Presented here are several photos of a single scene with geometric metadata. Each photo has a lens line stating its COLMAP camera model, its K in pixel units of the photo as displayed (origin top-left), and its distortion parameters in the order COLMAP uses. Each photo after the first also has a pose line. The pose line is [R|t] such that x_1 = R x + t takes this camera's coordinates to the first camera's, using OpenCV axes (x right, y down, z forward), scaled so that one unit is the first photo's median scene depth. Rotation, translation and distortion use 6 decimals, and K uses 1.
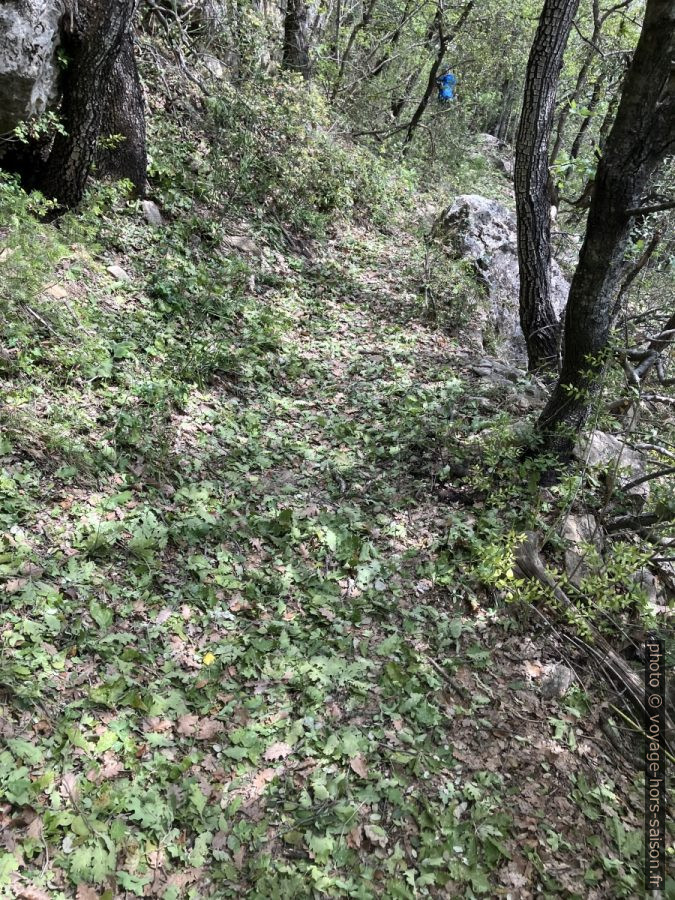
lens RADIAL K [[724.9, 0, 336.5], [0, 724.9, 448.6], [0, 0, 1]] dist [0.003600, 0.003185]
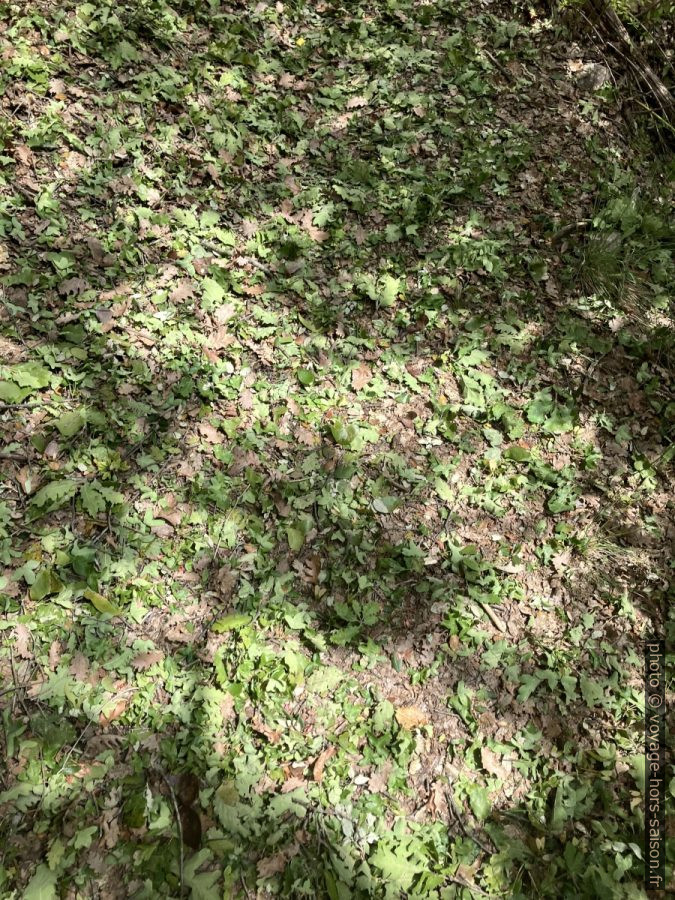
lens RADIAL K [[724.9, 0, 338.4], [0, 724.9, 451.1], [0, 0, 1]] dist [0.003600, 0.003185]
pose [[0.995783, 0.059270, -0.070022, 0.011898], [-0.018623, 0.877980, 0.478336, 0.328124], [0.089829, -0.475014, 0.875381, -0.394917]]
